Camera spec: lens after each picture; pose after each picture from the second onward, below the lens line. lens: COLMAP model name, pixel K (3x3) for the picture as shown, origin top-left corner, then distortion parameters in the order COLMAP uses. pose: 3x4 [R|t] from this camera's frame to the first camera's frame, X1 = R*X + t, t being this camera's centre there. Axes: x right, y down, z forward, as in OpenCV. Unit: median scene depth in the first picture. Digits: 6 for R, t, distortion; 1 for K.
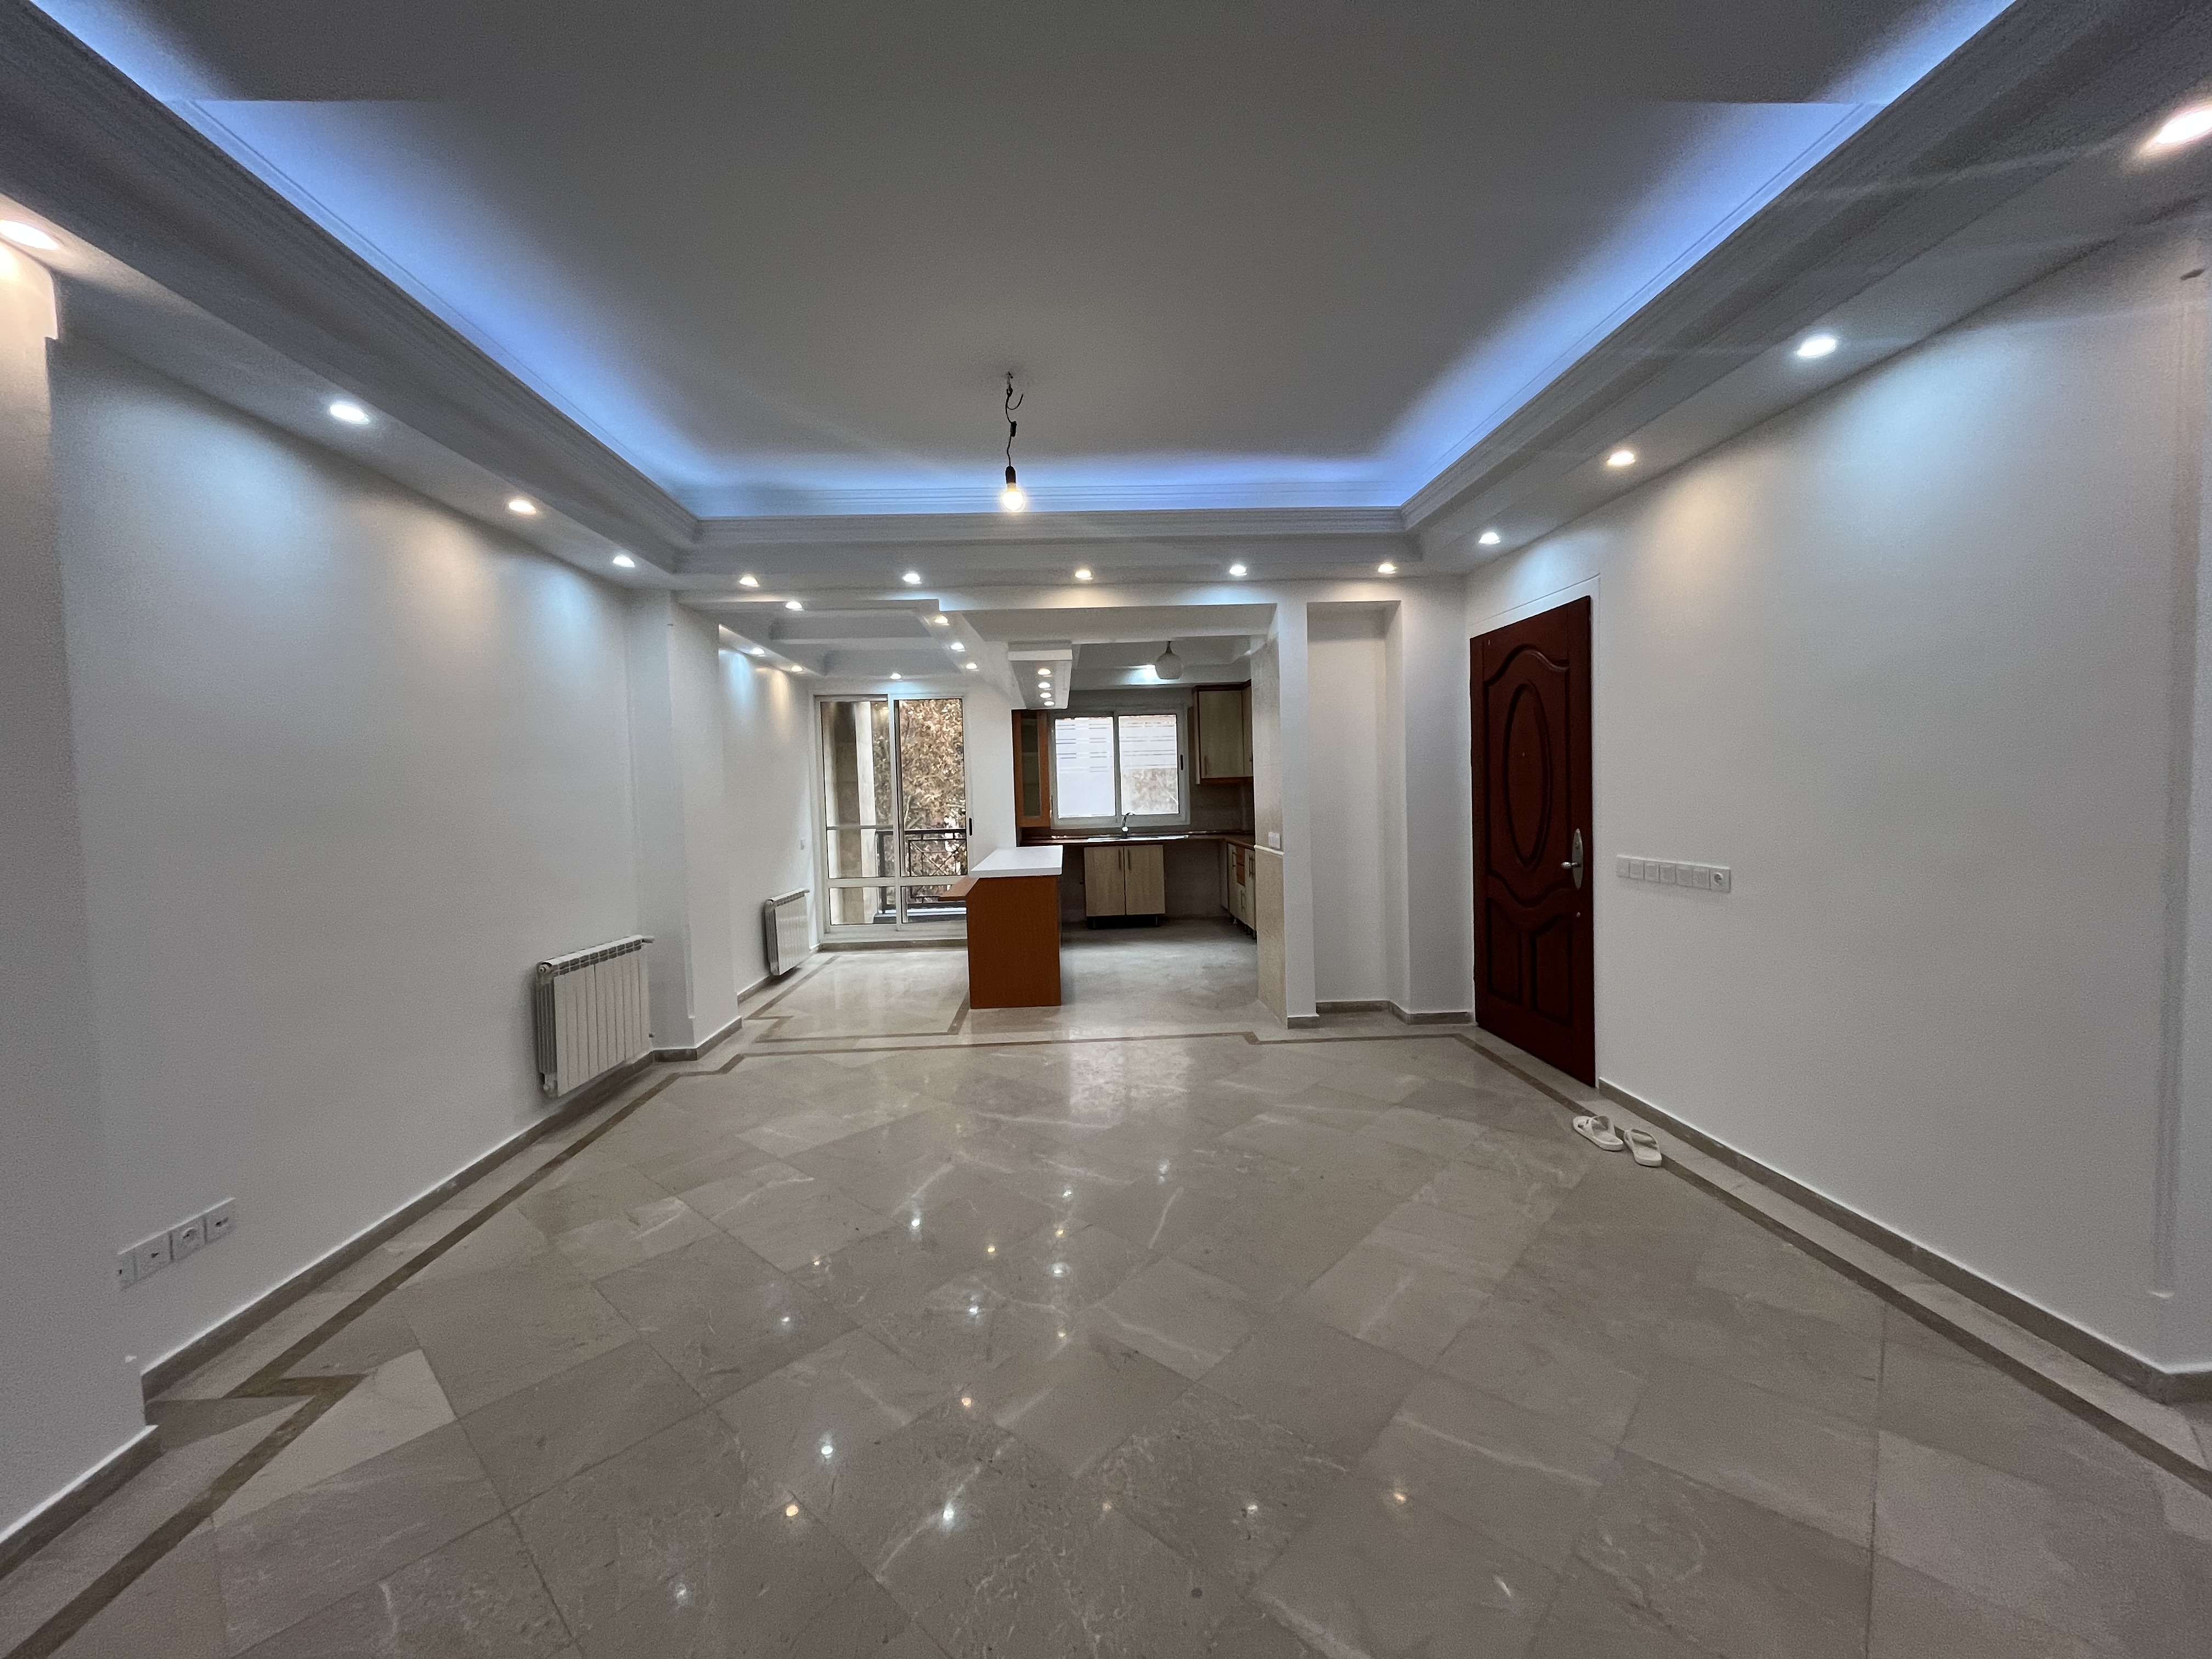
lens RADIAL K [[884.6, 0, 1100.2], [0, 884.6, 832.0], [0, 0, 1]] dist [-0.003533, -0.000244]
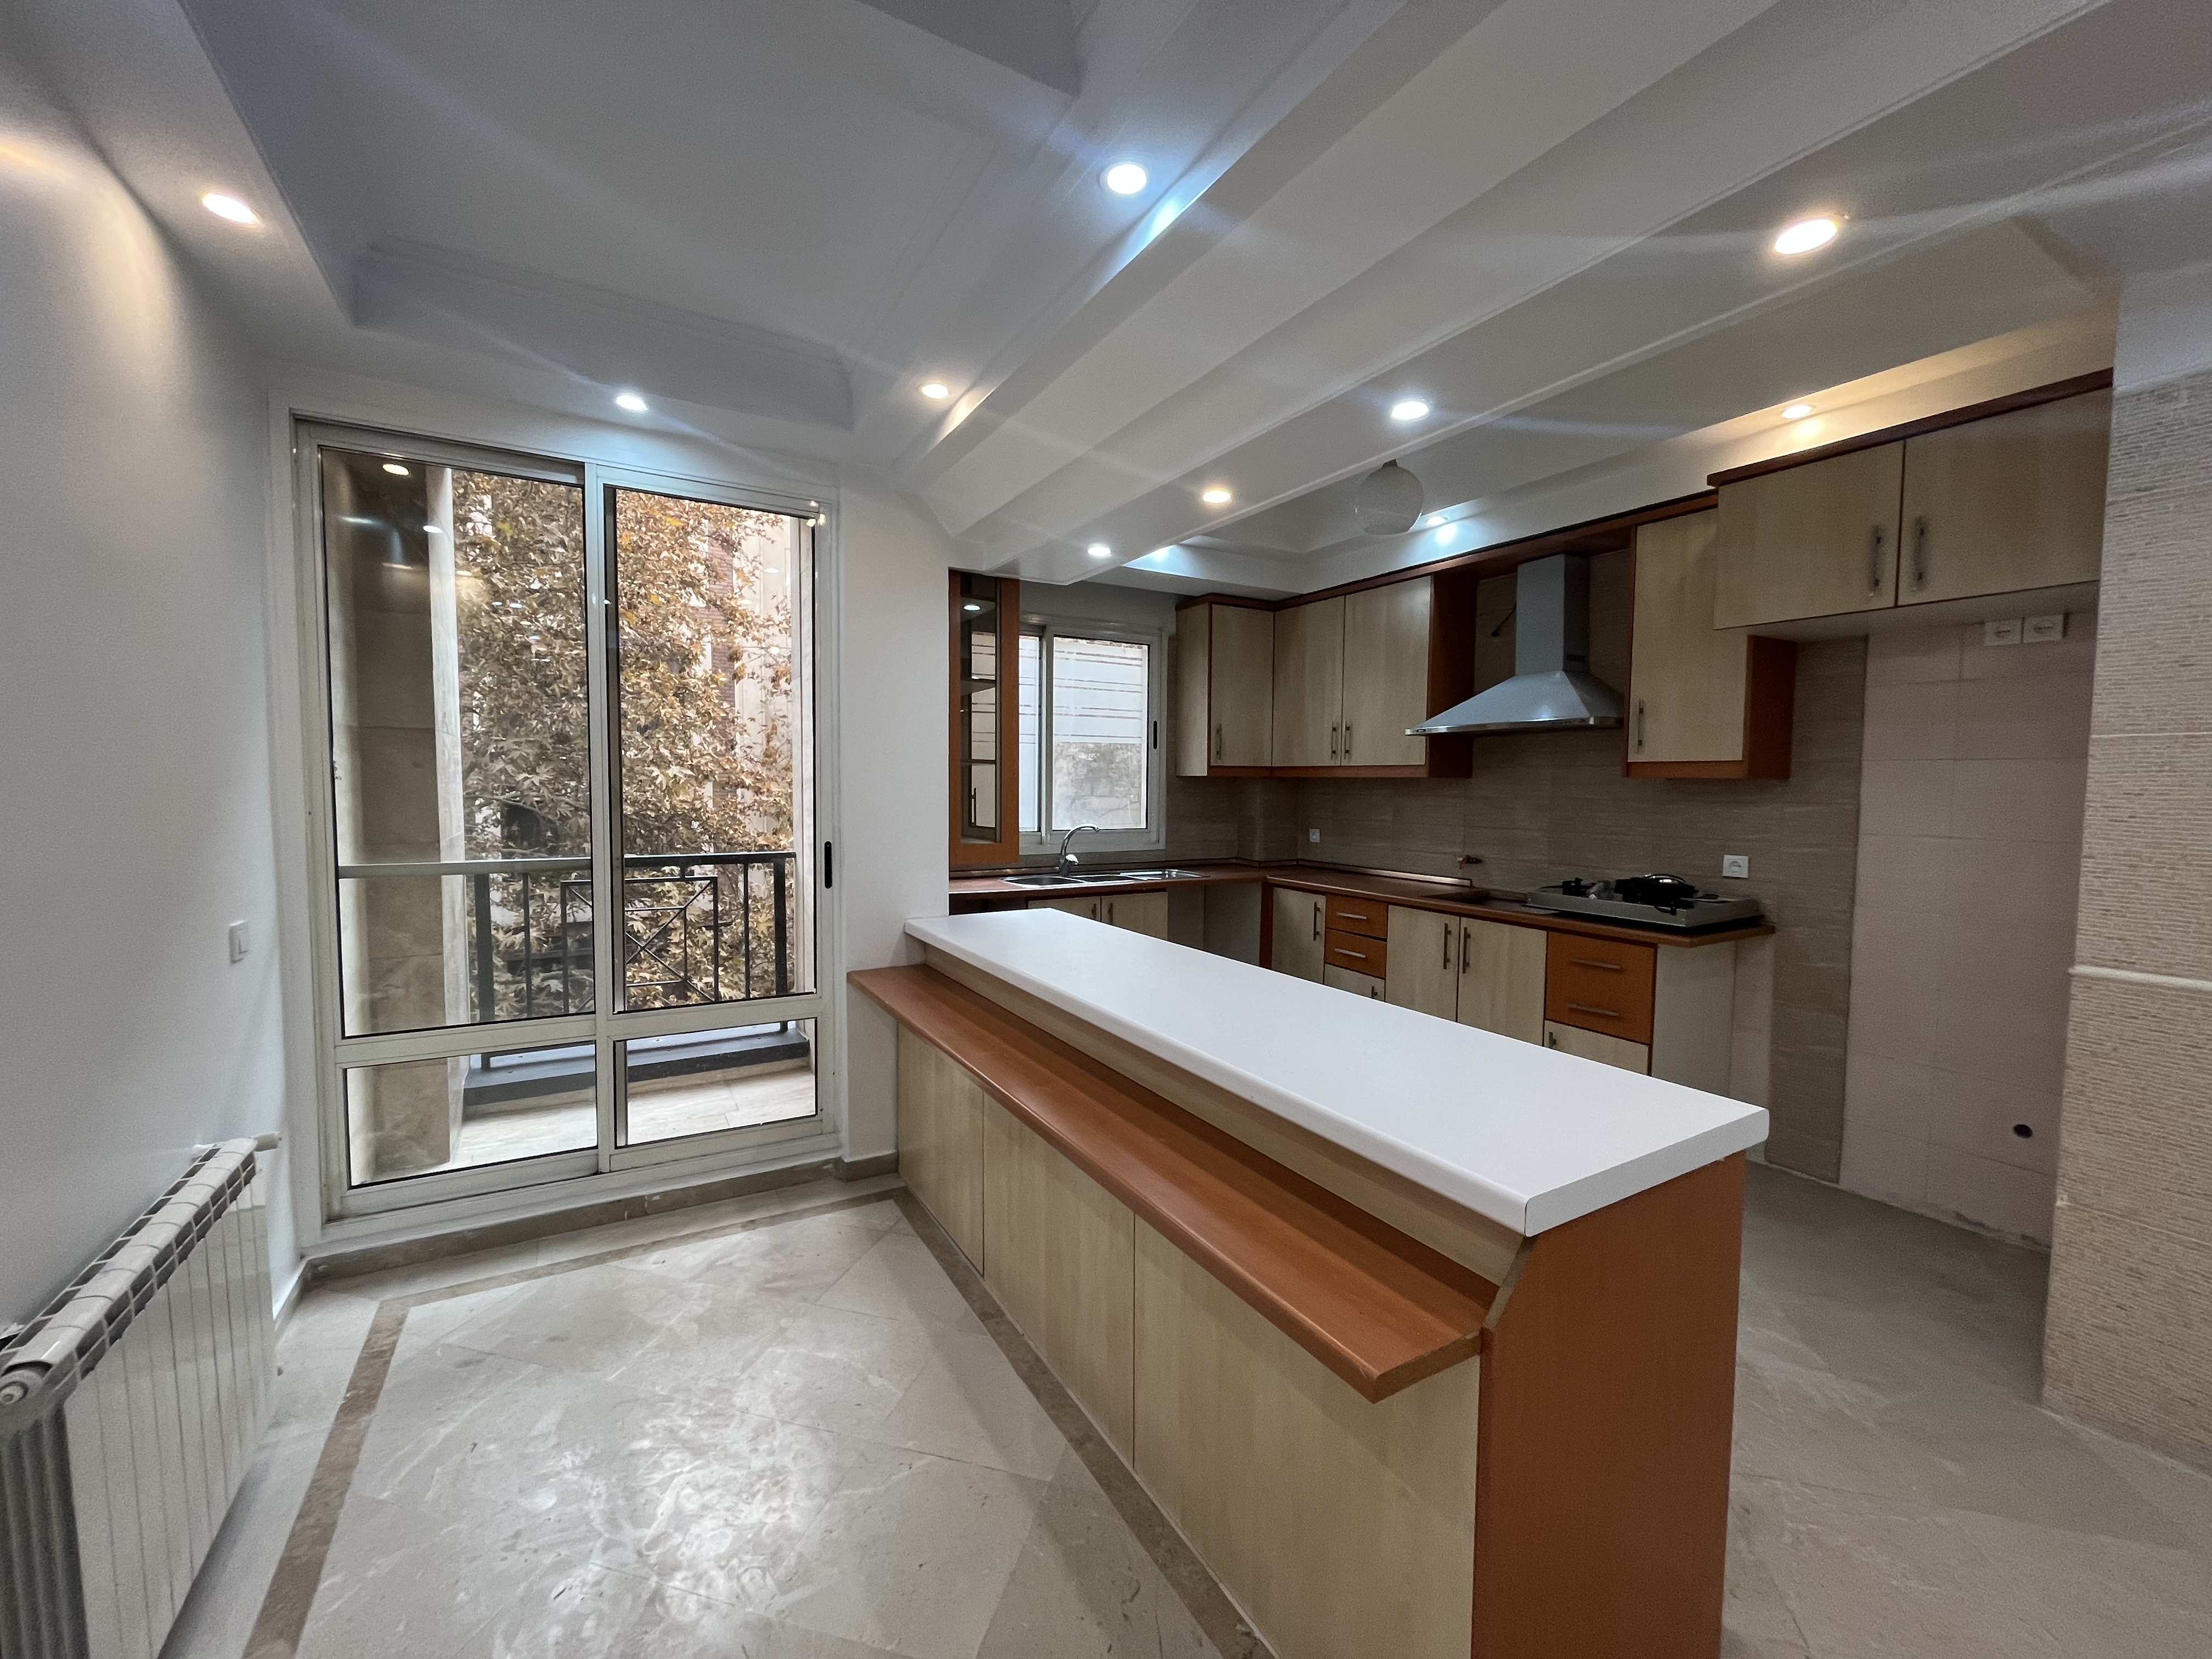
lens RADIAL K [[884.6, 0, 1104.8], [0, 884.6, 828.0], [0, 0, 1]] dist [-0.003533, -0.000244]
pose [[0.882216, 0.010436, 0.470729, -0.195662], [-0.011212, 0.999936, -0.001154, -0.020668], [-0.470711, -0.004260, 0.882277, 0.543815]]
